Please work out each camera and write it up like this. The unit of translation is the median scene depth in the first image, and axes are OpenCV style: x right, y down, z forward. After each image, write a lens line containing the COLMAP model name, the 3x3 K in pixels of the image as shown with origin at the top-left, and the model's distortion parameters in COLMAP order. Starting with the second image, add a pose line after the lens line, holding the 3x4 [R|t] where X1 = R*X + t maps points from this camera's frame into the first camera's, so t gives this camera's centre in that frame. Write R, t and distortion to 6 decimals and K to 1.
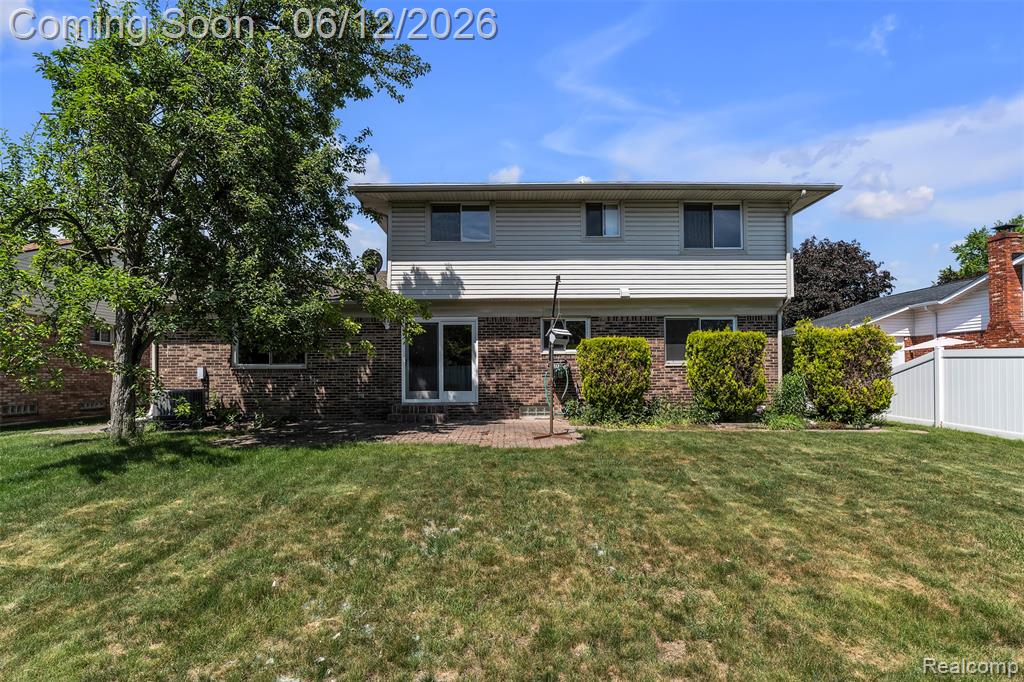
lens RADIAL K [[477.8, 0, 505.5], [0, 477.8, 367.7], [0, 0, 1]] dist [-0.008543, 0.001350]
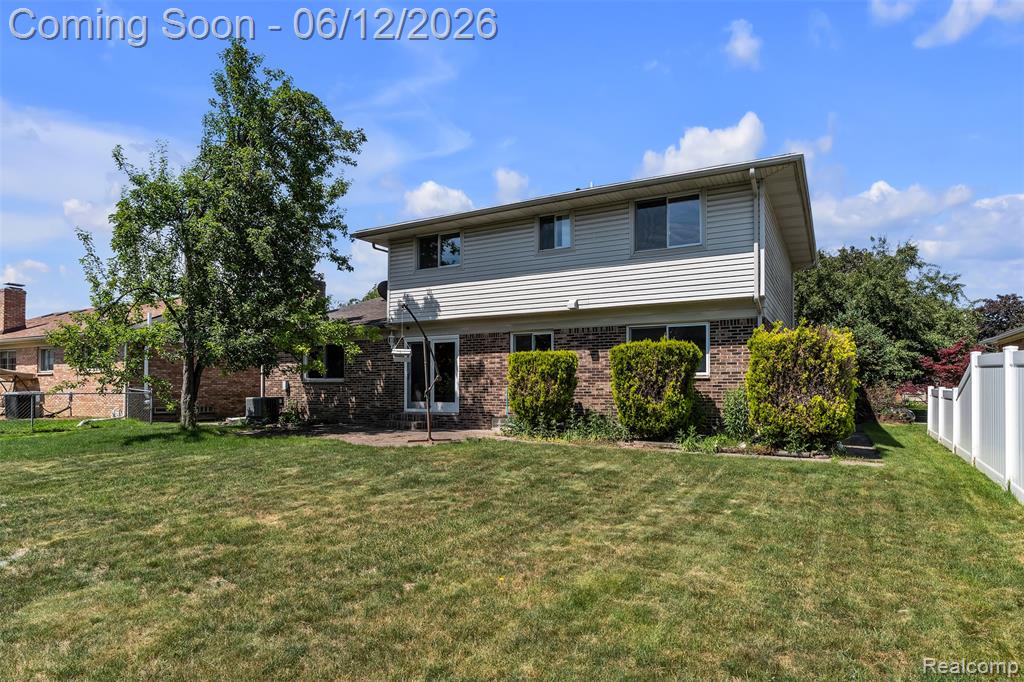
lens RADIAL K [[554.9, 0, 510.6], [0, 554.9, 385.9], [0, 0, 1]] dist [-0.011817, -0.000071]
pose [[0.874428, 0.003975, -0.485139, 0.677388], [0.000003, 0.999966, 0.008199, 0.000511], [0.485156, -0.007171, 0.874398, -0.052617]]
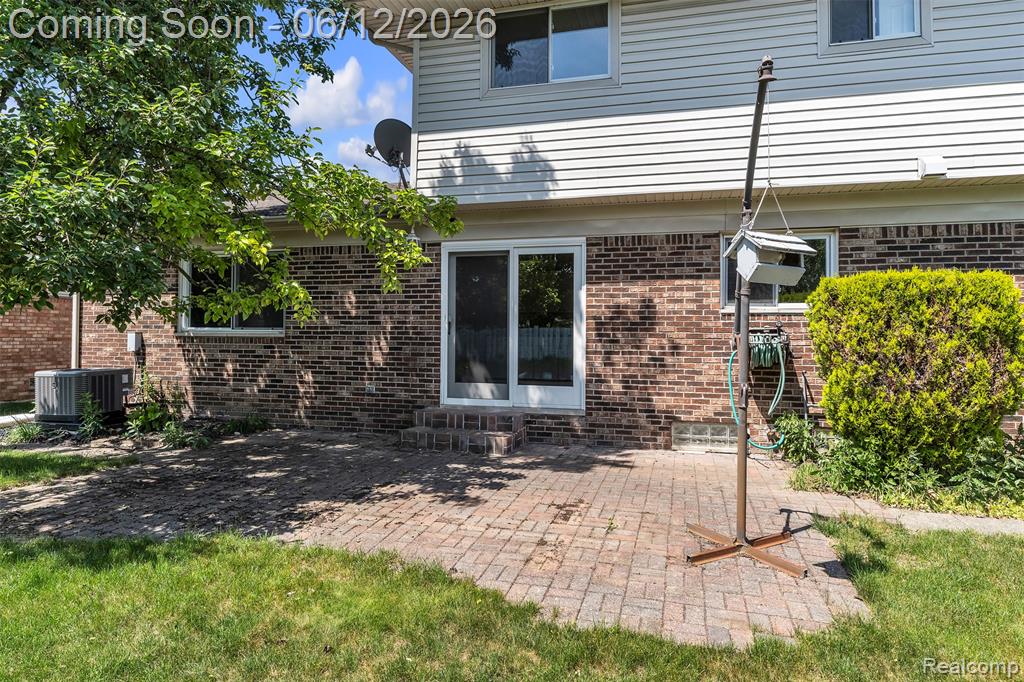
lens RADIAL K [[602.5, 0, 514.5], [0, 602.5, 317.7], [0, 0, 1]] dist [-0.004936, -0.003140]
pose [[0.963309, 0.005644, -0.268334, 0.039071], [-0.010031, 0.999837, -0.014981, -0.013342], [0.268206, 0.017123, 0.963209, 0.391893]]
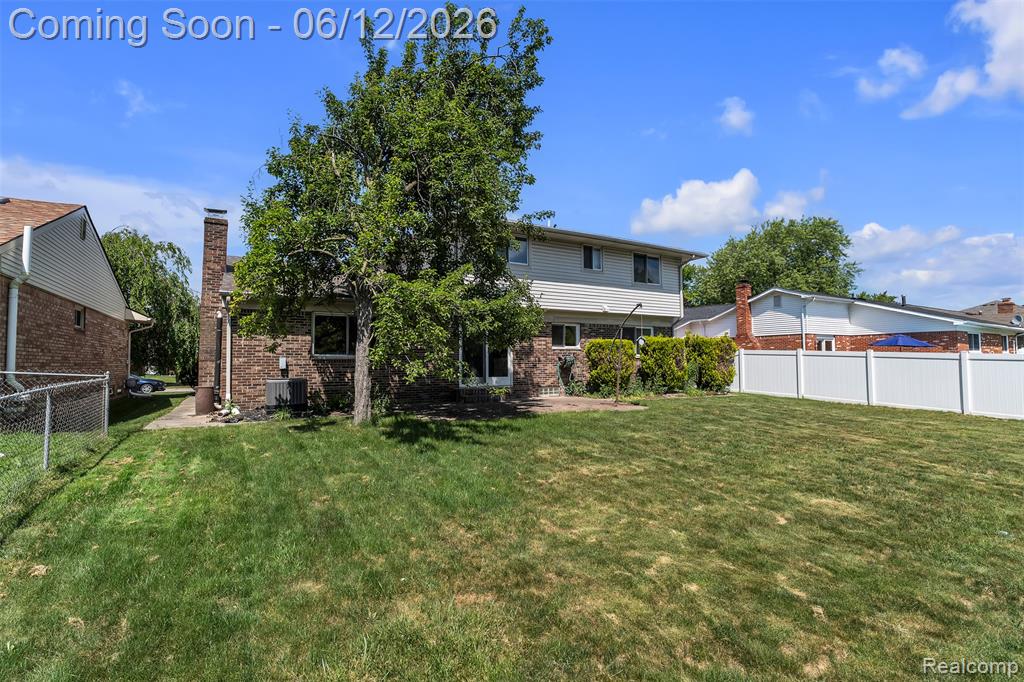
lens RADIAL K [[477.8, 0, 507.3], [0, 477.8, 339.7], [0, 0, 1]] dist [-0.008543, 0.001350]
pose [[0.870512, 0.023736, 0.491574, -0.733166], [-0.005926, 0.999269, -0.037756, -0.003112], [-0.492111, 0.029954, 0.870017, -0.137986]]
